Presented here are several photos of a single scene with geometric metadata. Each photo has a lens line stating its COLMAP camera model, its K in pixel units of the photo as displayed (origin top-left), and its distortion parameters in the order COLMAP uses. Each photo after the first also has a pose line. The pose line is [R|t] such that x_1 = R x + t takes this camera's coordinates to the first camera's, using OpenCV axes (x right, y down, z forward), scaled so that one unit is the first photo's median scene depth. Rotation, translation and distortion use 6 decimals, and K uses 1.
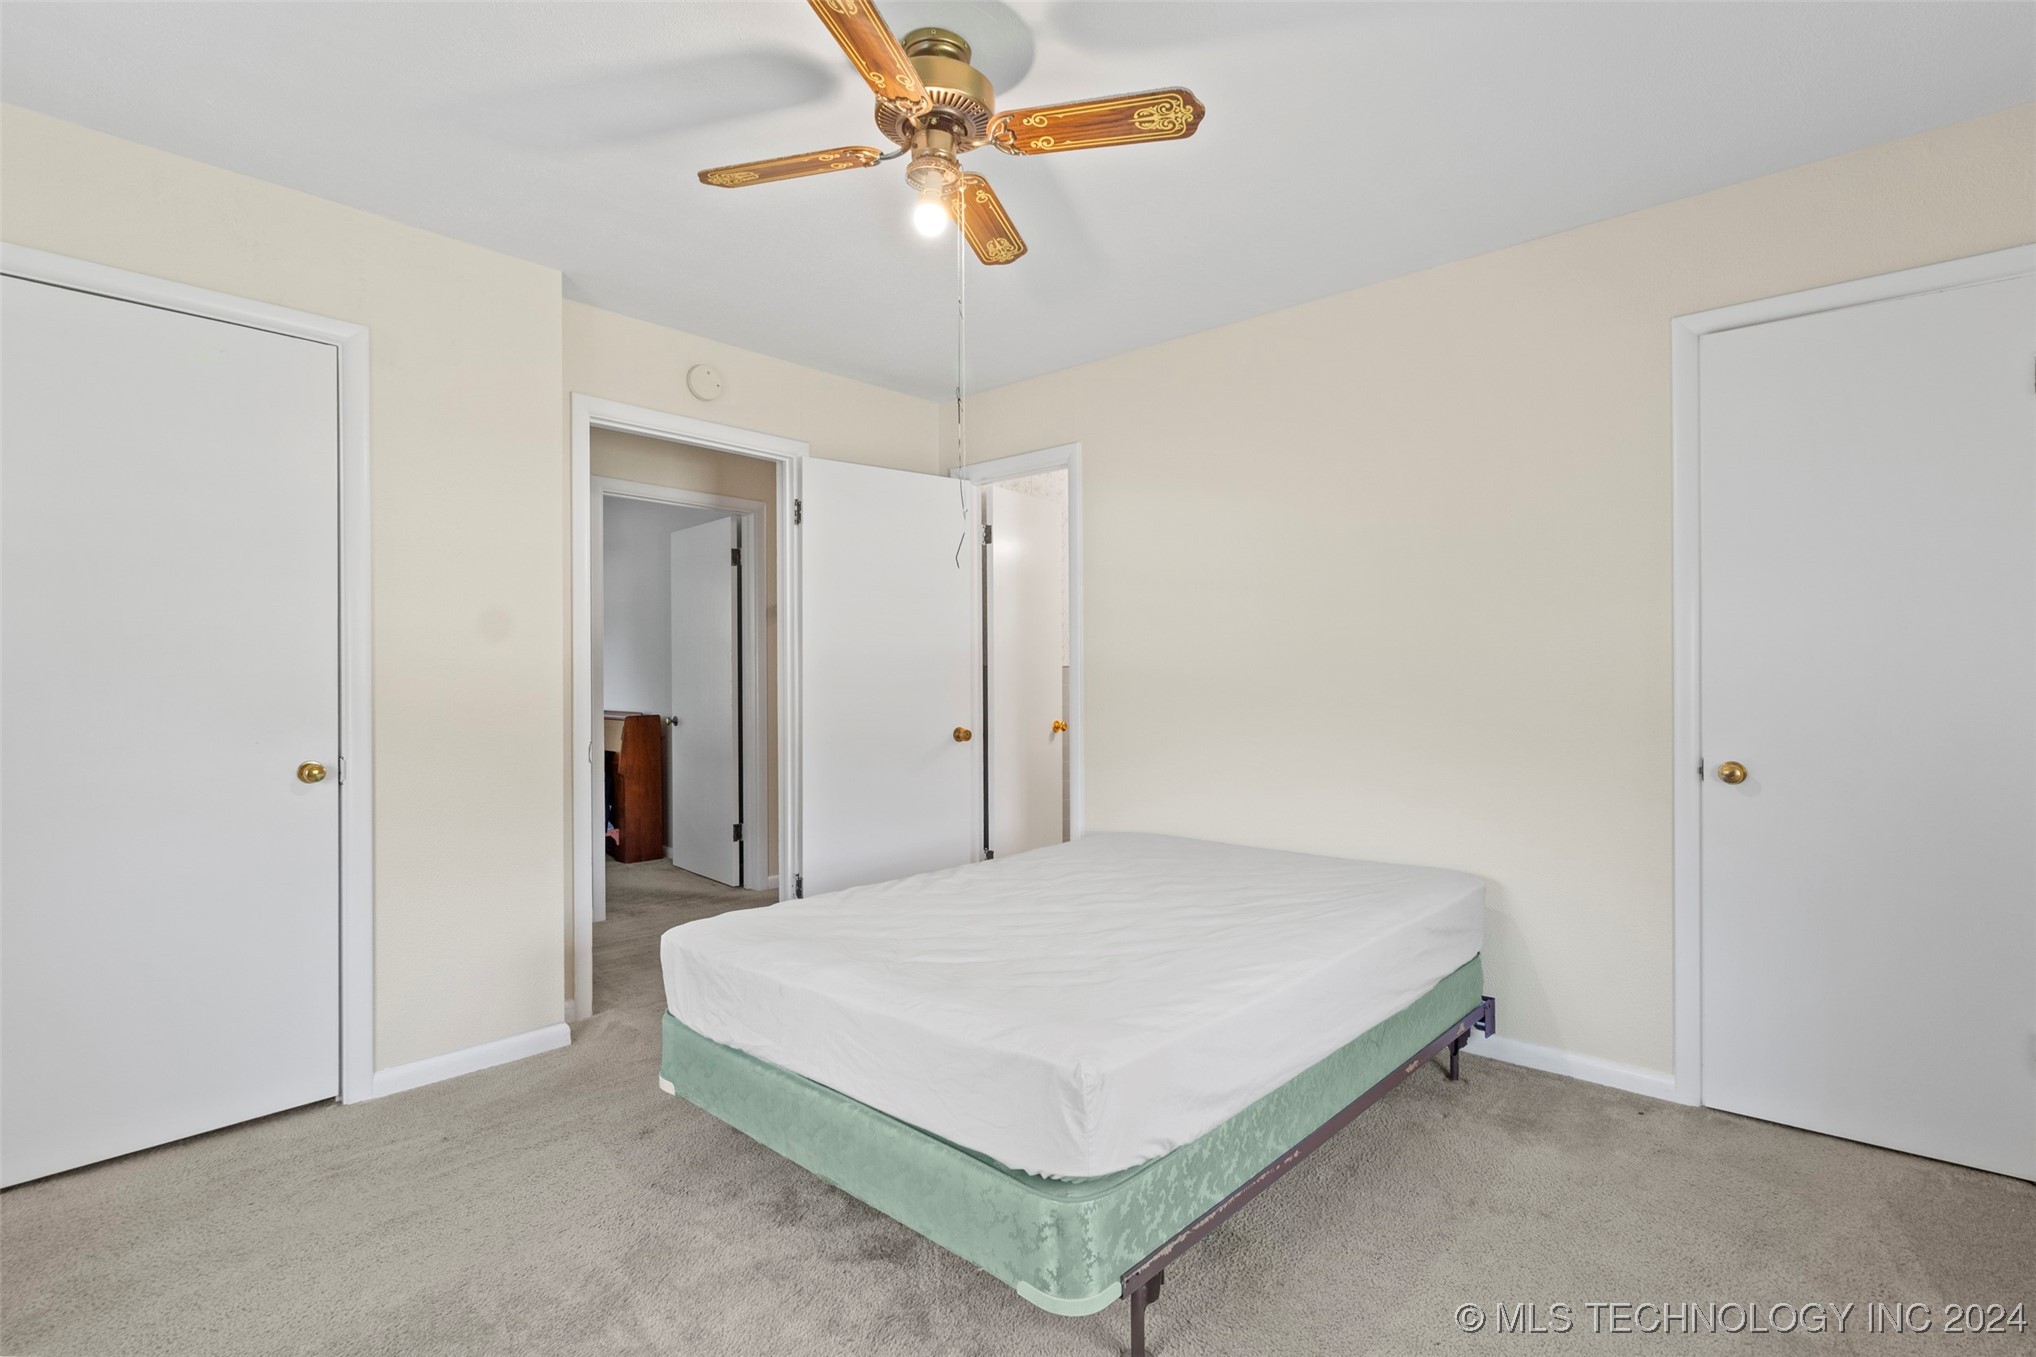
lens RADIAL K [[945.5, 0, 996.1], [0, 945.5, 680.3], [0, 0, 1]] dist [-0.000552, -0.000010]
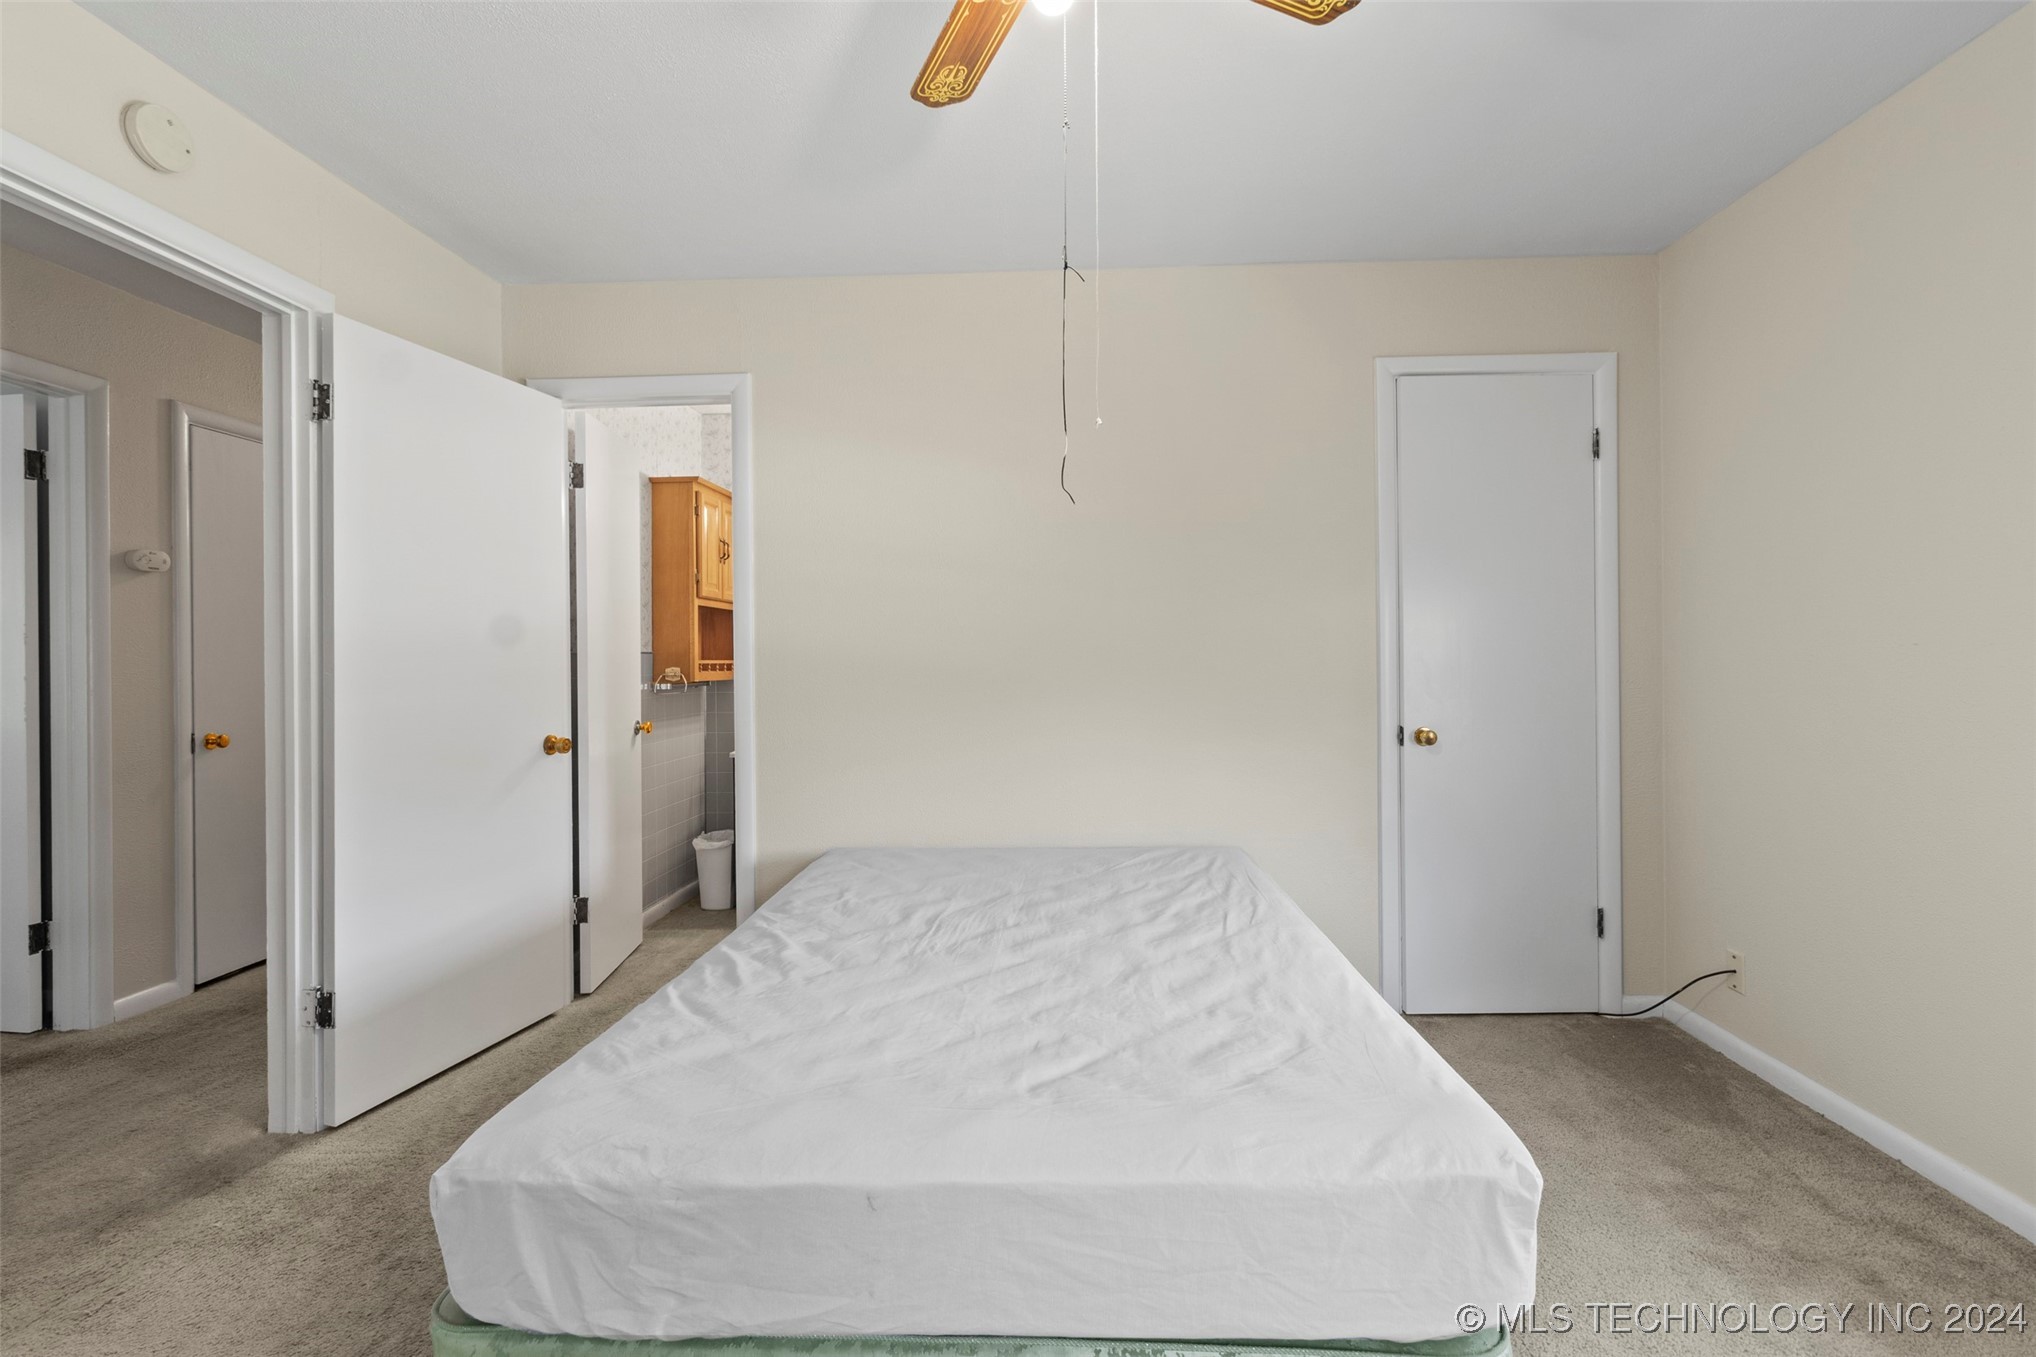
lens RADIAL K [[945.5, 0, 1019.4], [0, 945.5, 661.9], [0, 0, 1]] dist [-0.000552, -0.000010]
pose [[0.773256, -0.005294, 0.634072, -0.246426], [0.011073, 0.999925, -0.005155, 0.000896], [-0.633997, 0.011008, 0.773257, 0.232775]]
